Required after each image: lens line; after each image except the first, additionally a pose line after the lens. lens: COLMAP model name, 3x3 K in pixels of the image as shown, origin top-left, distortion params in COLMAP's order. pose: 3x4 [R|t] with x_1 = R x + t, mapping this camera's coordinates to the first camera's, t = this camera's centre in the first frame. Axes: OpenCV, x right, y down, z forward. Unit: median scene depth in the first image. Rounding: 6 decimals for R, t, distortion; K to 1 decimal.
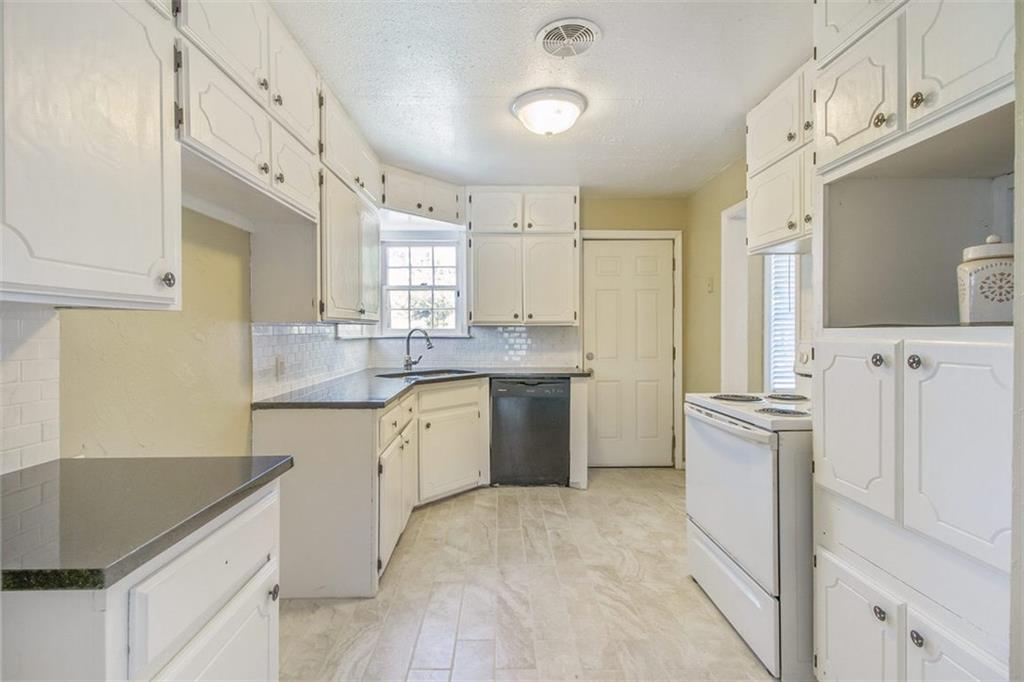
lens RADIAL K [[483.1, 0, 512.0], [0, 483.1, 341.0], [0, 0, 1]] dist [0.033384, -0.000178]
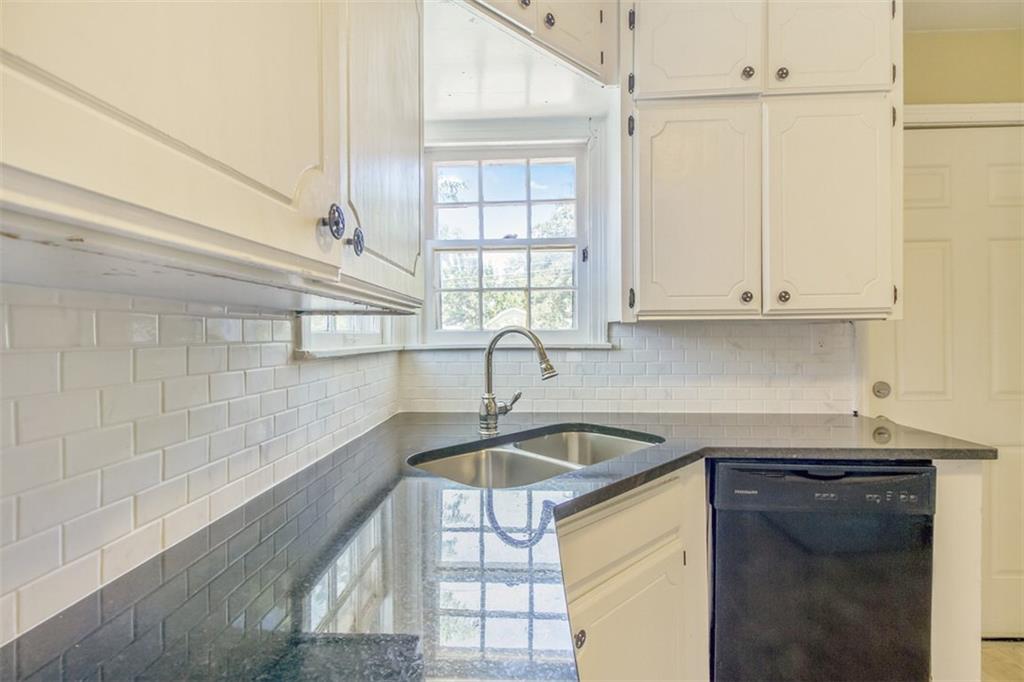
lens RADIAL K [[483.1, 0, 512.0], [0, 483.1, 341.0], [0, 0, 1]] dist [0.033384, -0.000178]
pose [[0.997787, -0.004922, -0.066302, -0.163168], [0.004024, 0.999899, -0.013665, -0.009148], [0.066363, 0.013368, 0.997706, 0.573952]]
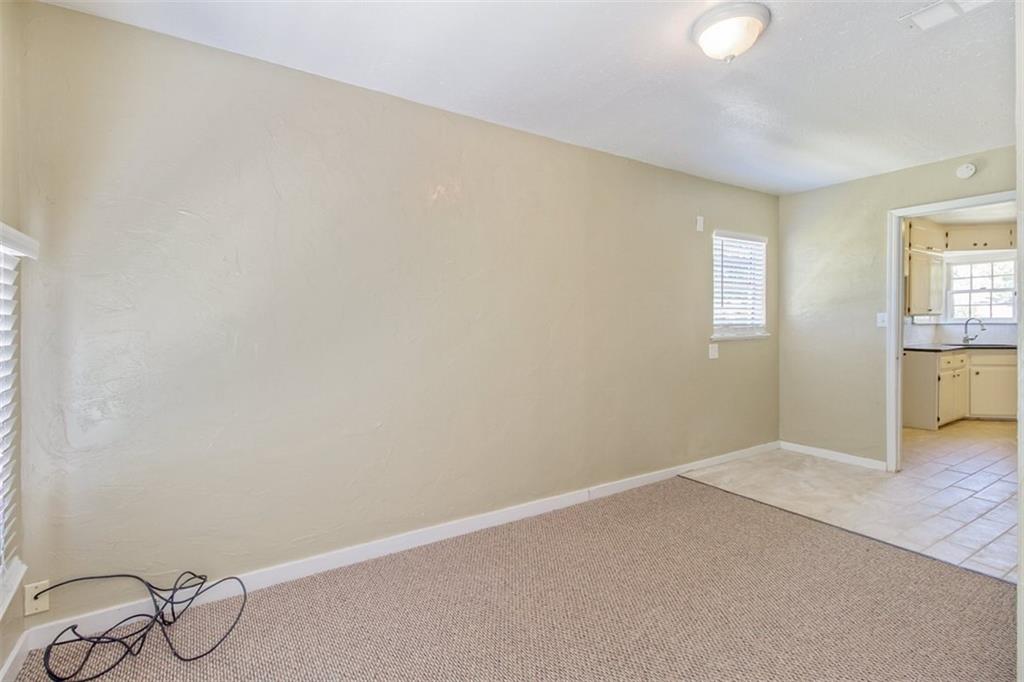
lens RADIAL K [[477.4, 0, 492.8], [0, 477.4, 326.4], [0, 0, 1]] dist [-0.005339, -0.000619]
pose [[0.501877, 0.008002, -0.864902, 0.358374], [-0.014718, 0.999891, 0.000710, 0.024247], [0.864814, 0.012373, 0.501940, -1.151012]]
